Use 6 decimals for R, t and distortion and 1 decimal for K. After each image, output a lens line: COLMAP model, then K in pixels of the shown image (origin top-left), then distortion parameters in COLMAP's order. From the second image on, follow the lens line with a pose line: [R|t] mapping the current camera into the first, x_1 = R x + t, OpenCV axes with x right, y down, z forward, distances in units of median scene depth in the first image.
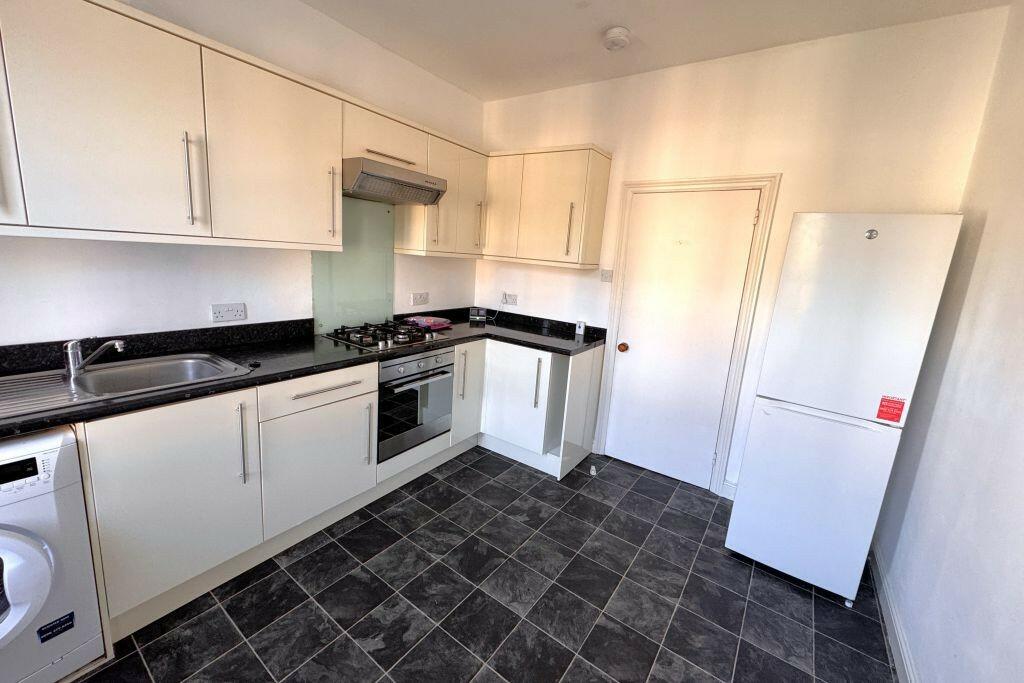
lens RADIAL K [[404.4, 0, 505.8], [0, 404.4, 336.5], [0, 0, 1]] dist [-0.003138, 0.000060]
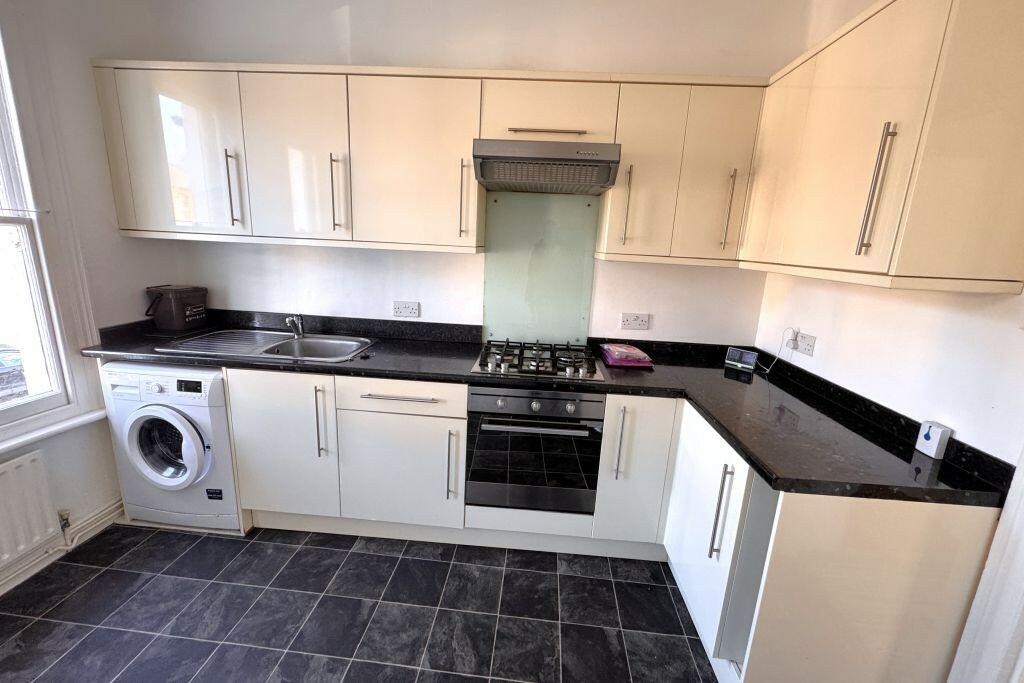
lens RADIAL K [[404.4, 0, 512.5], [0, 404.4, 336.2], [0, 0, 1]] dist [-0.003138, 0.000060]
pose [[0.522154, 0.143250, -0.840735, 0.388521], [-0.181539, 0.981870, 0.054550, -0.091236], [0.833306, 0.124143, 0.538693, 0.584809]]
